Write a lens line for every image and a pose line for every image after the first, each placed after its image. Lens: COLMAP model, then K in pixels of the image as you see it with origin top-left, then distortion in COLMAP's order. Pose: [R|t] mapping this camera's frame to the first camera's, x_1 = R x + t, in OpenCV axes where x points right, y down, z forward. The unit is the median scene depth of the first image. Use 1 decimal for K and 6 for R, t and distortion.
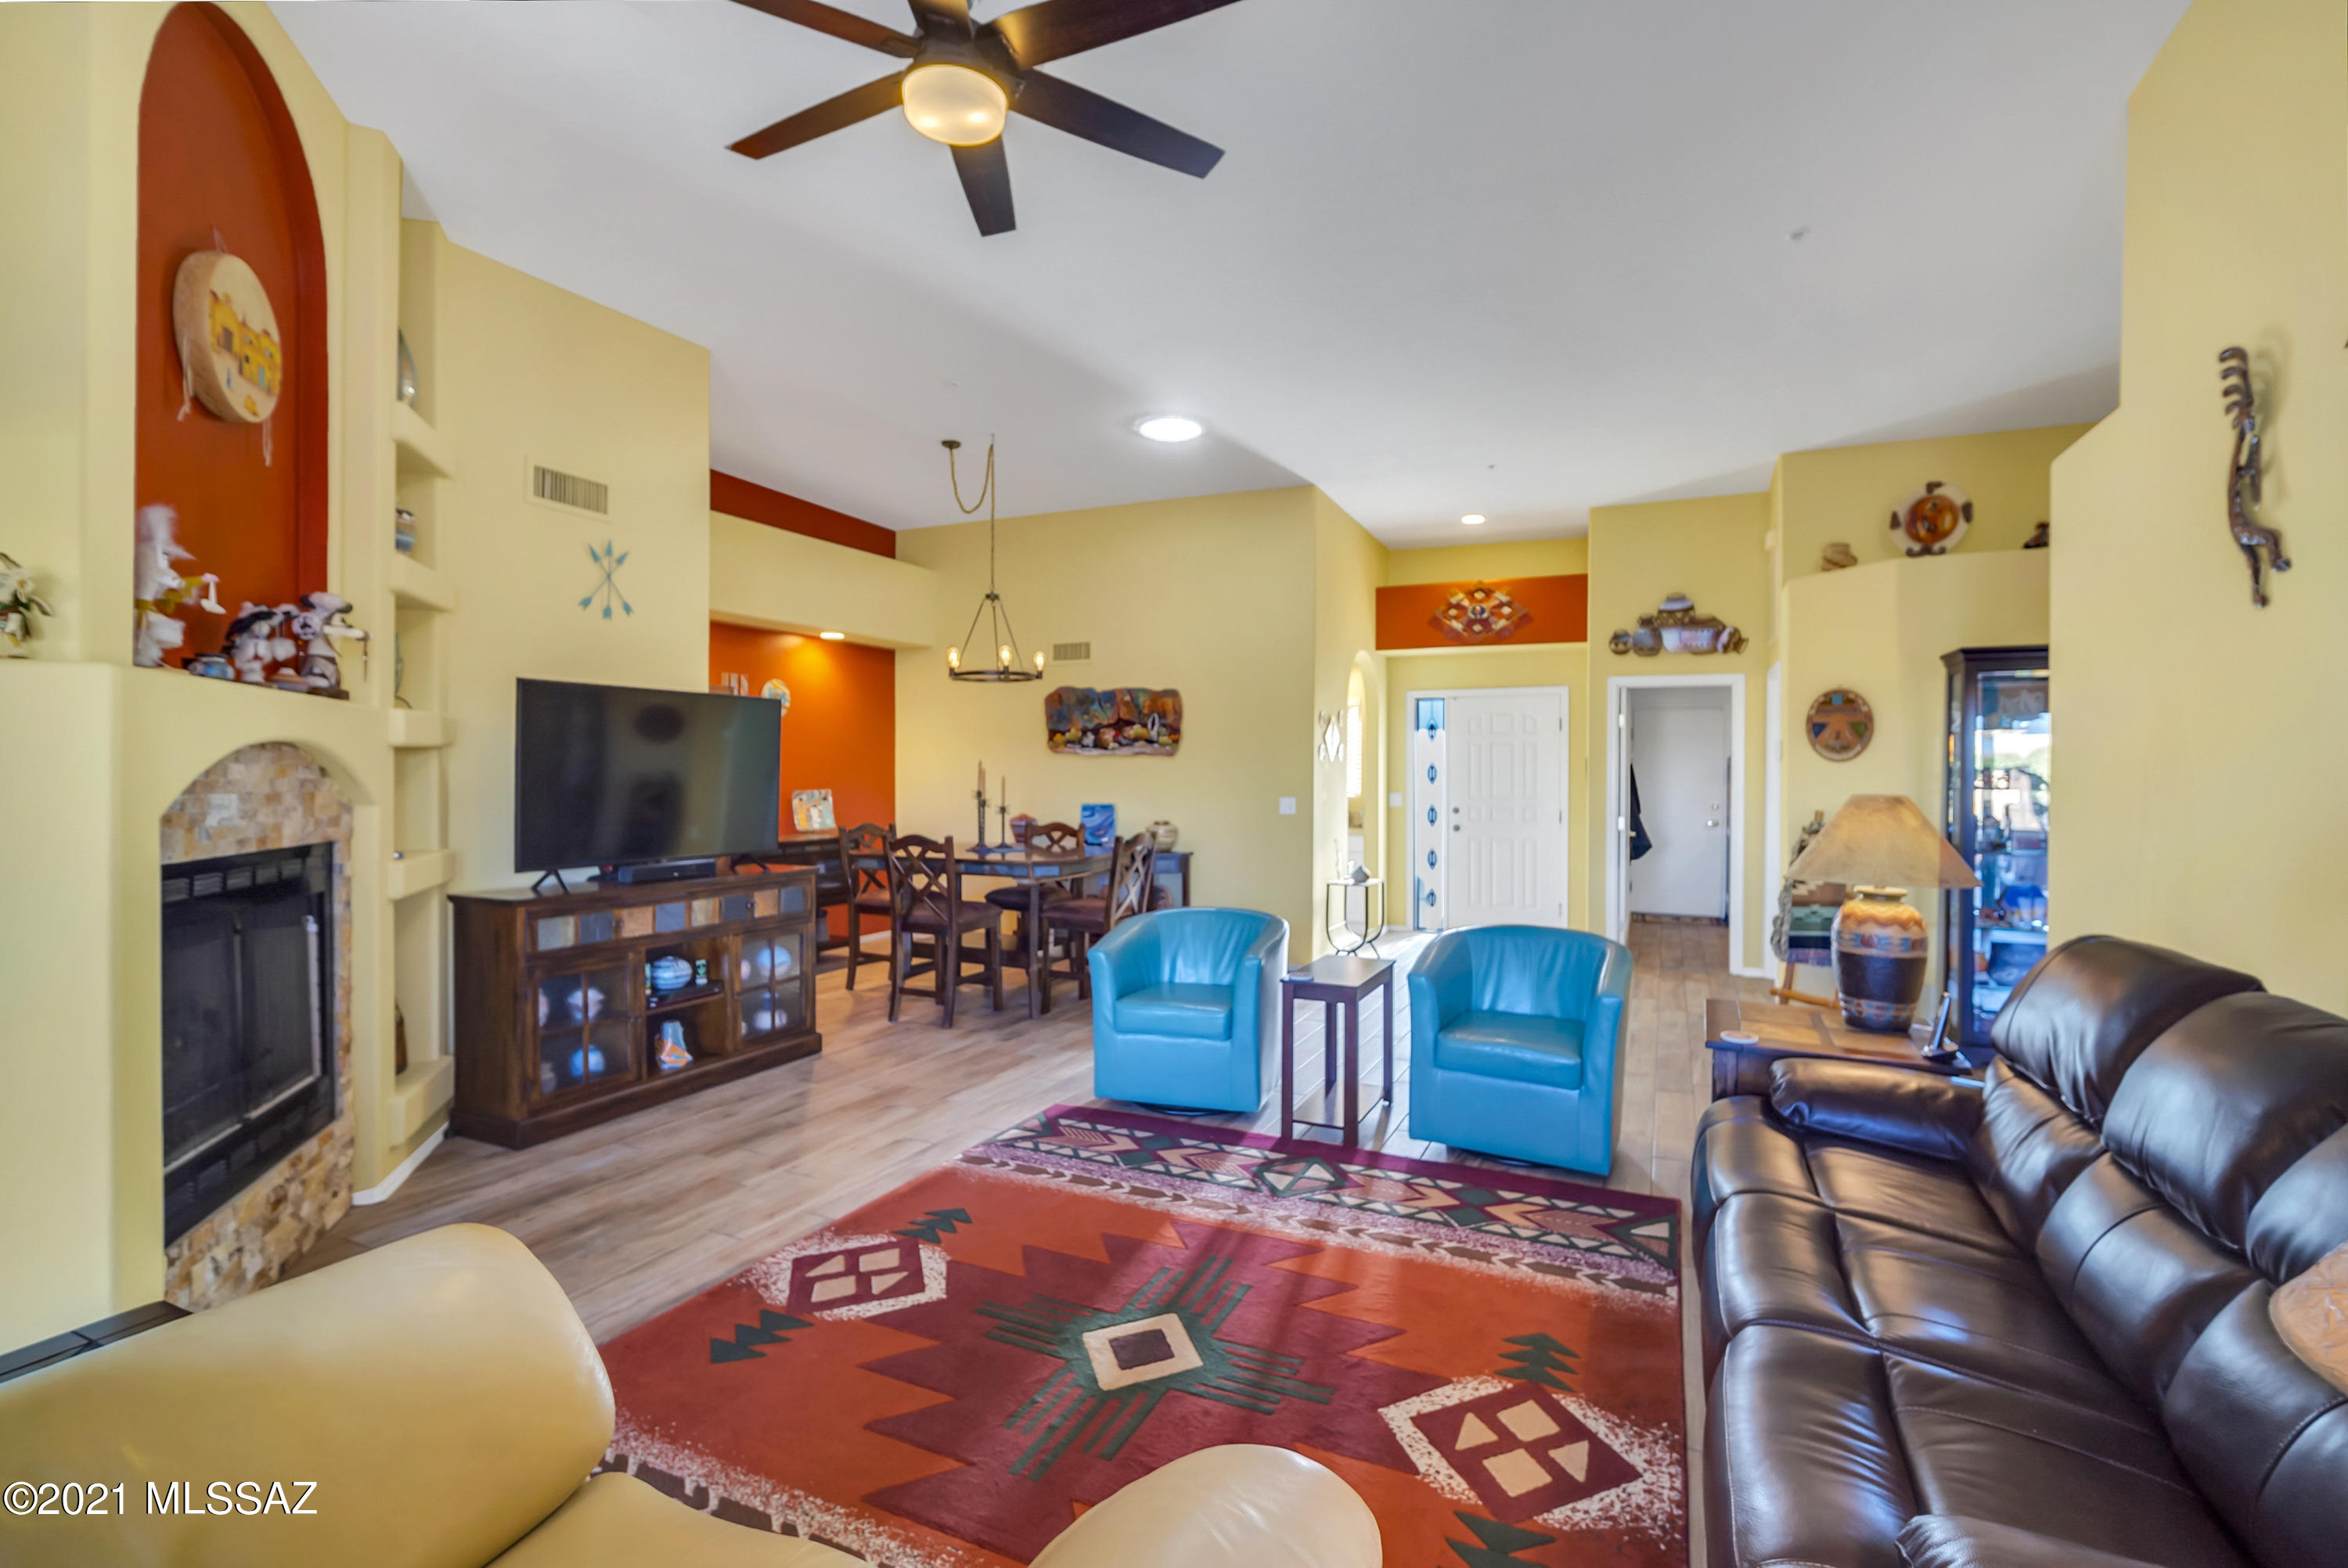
lens RADIAL K [[1053.3, 0, 1169.1], [0, 1053.3, 778.1], [0, 0, 1]] dist [-0.002289, 0.000149]
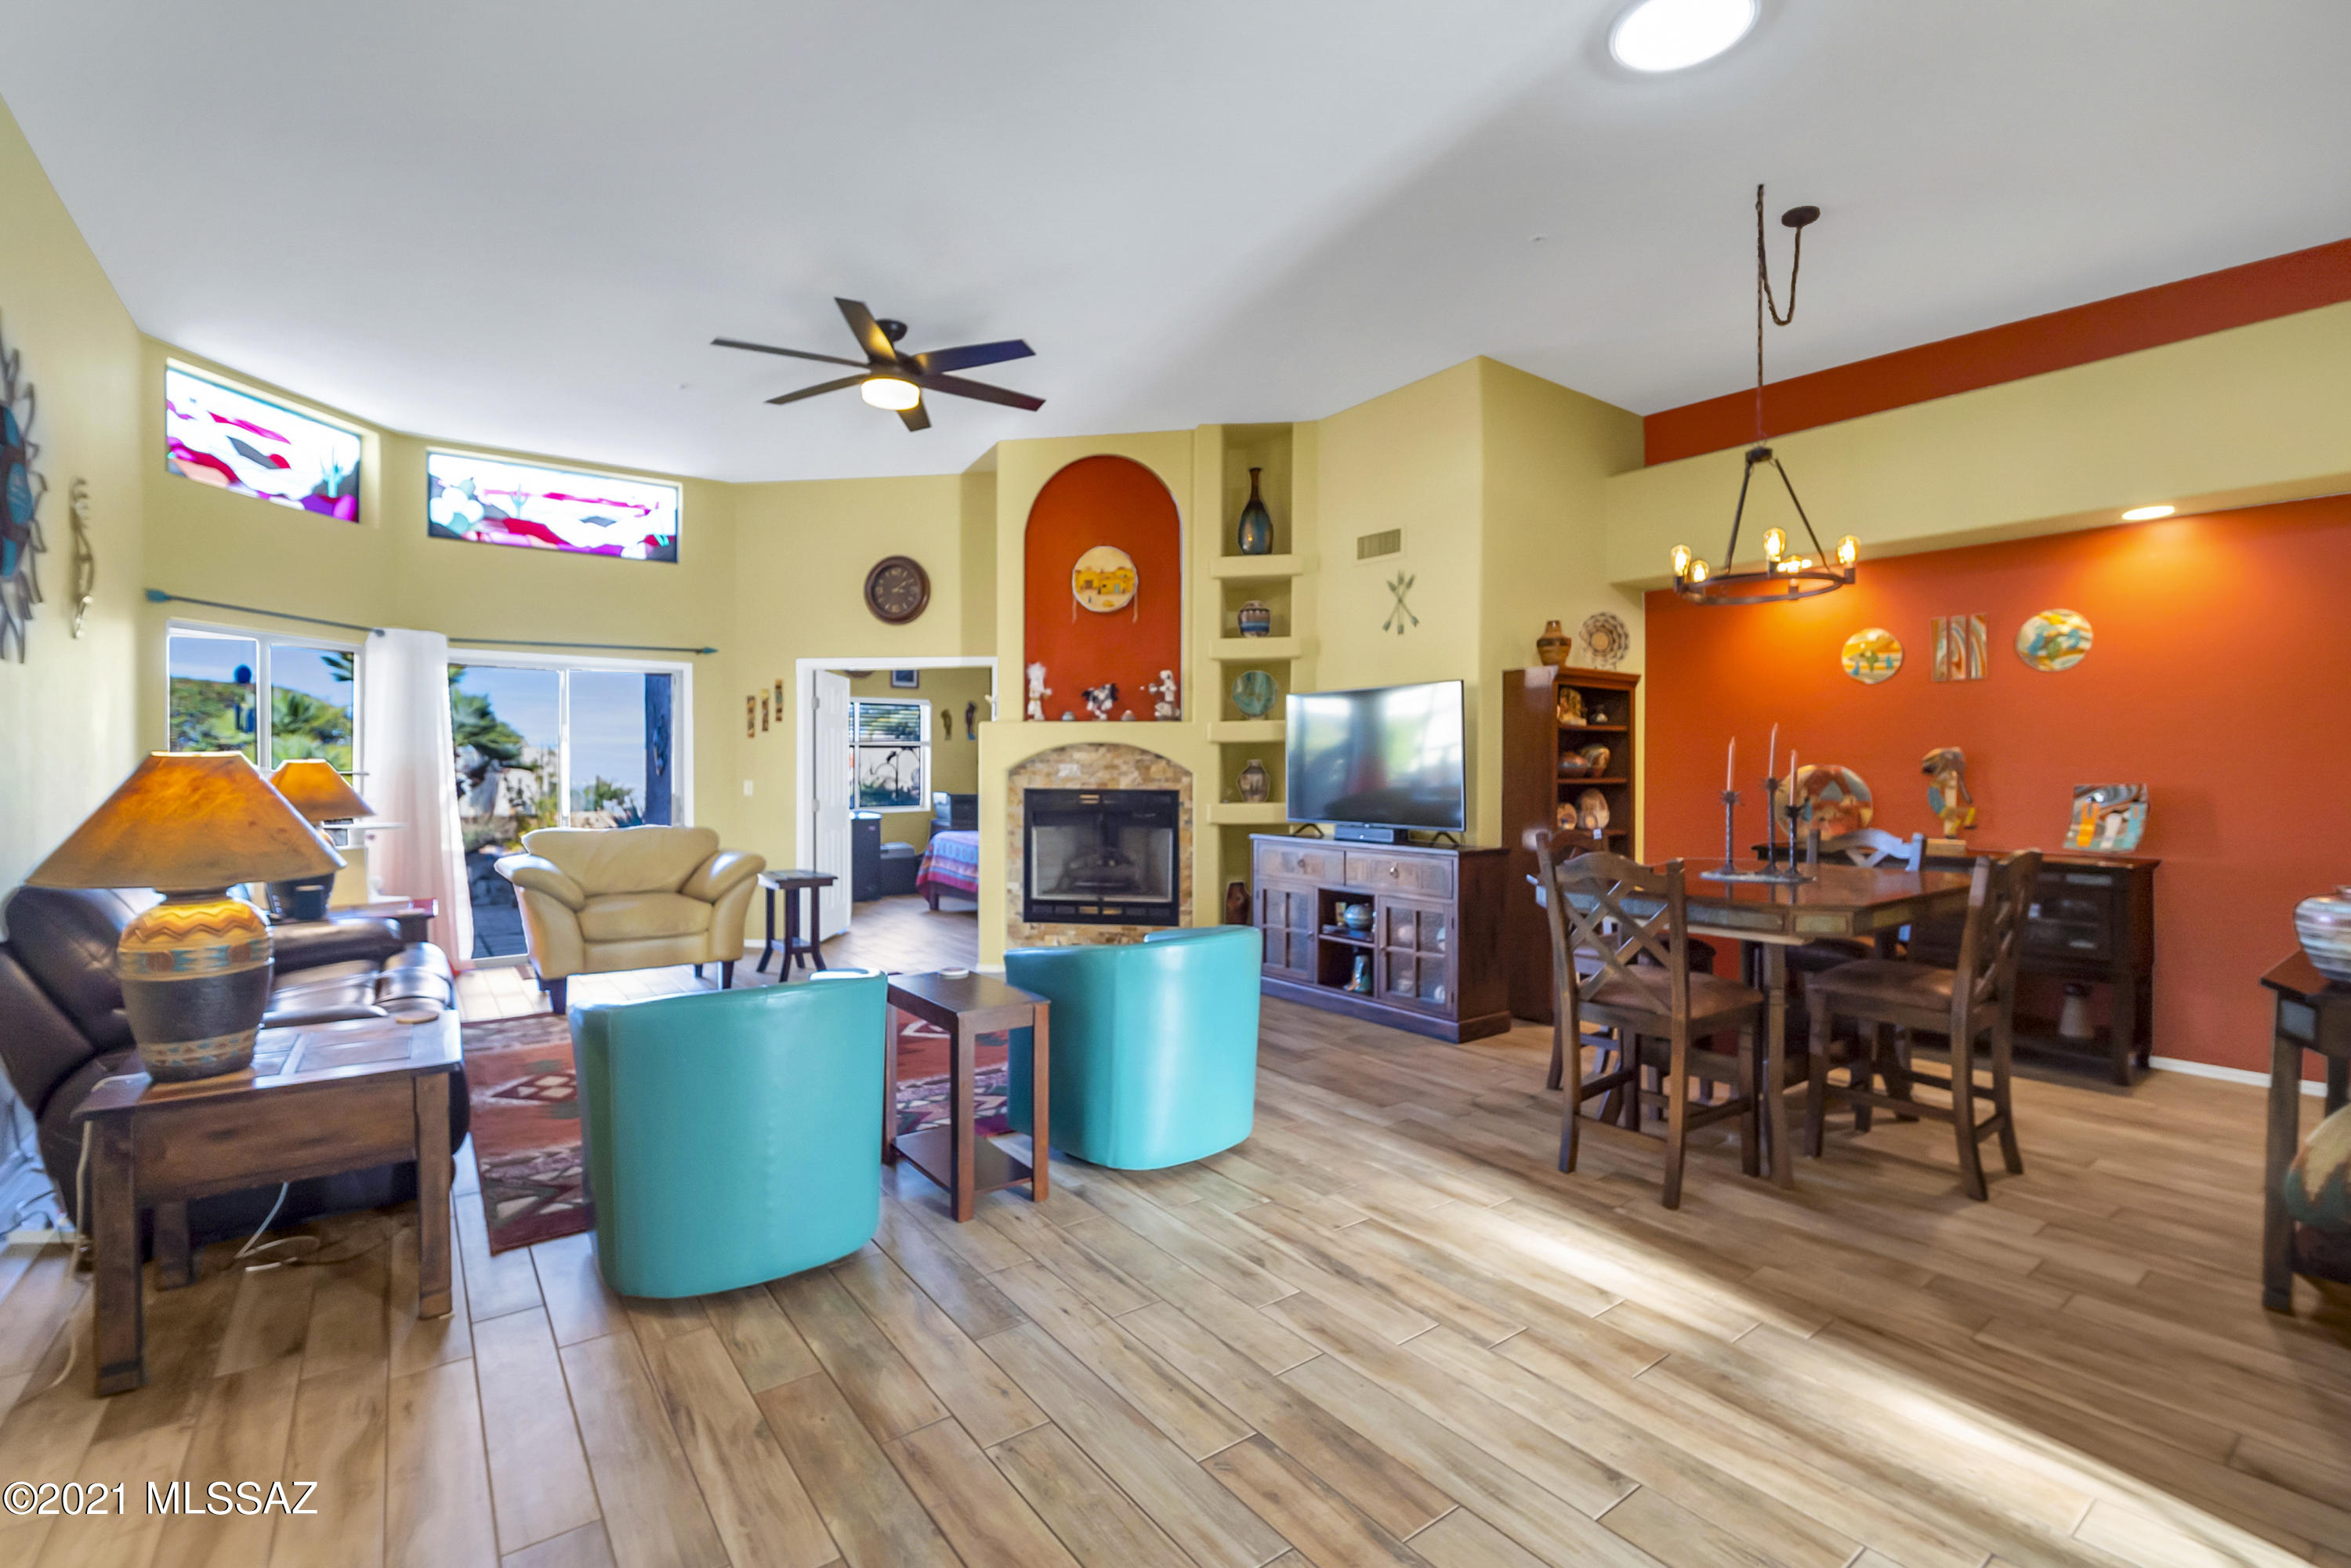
lens RADIAL K [[1056.3, 0, 1200.8], [0, 1056.3, 777.0], [0, 0, 1]] dist [-0.011931, 0.000563]
pose [[-0.455042, 0.002214, -0.890467, 0.875572], [-0.008823, 0.999937, 0.006994, 0.017210], [0.890426, 0.011039, -0.454994, 1.694934]]
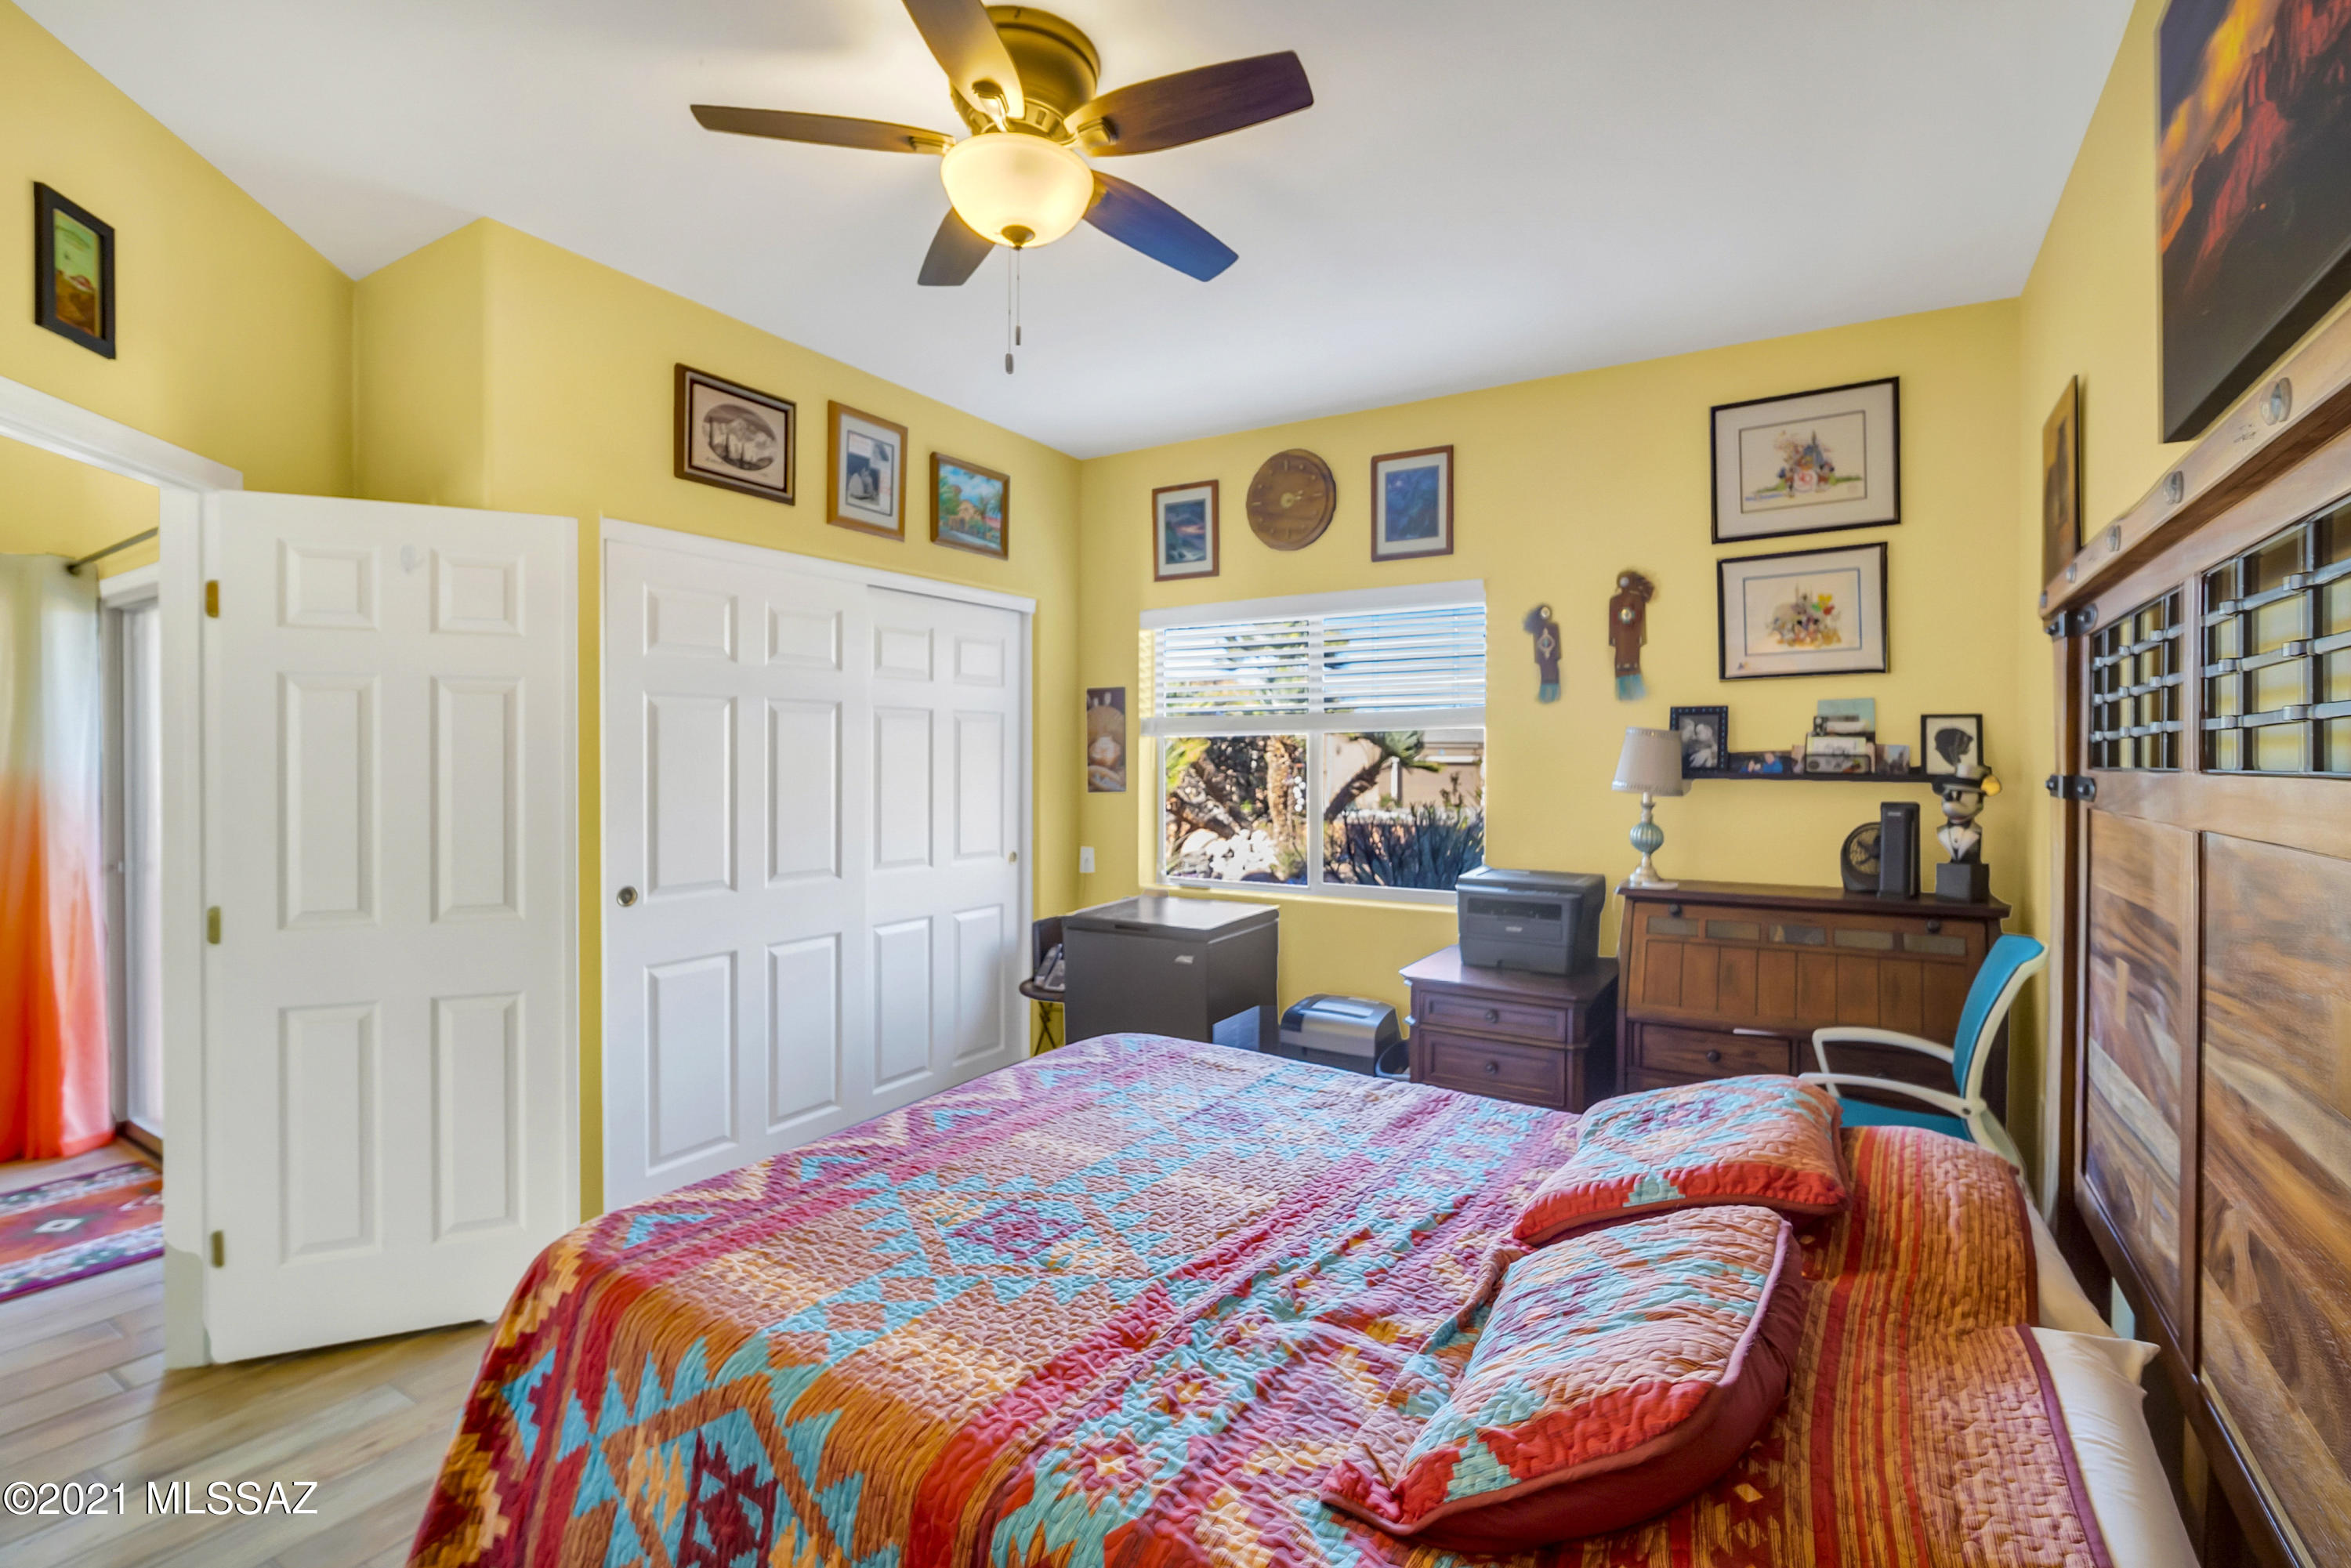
lens RADIAL K [[1056.3, 0, 1200.8], [0, 1056.3, 777.0], [0, 0, 1]] dist [-0.011931, 0.000563]
pose [[-0.993362, -0.010478, 0.114556, -1.275060], [-0.008176, 0.999755, 0.020547, -0.010274], [-0.114743, 0.019474, -0.993204, 0.659956]]
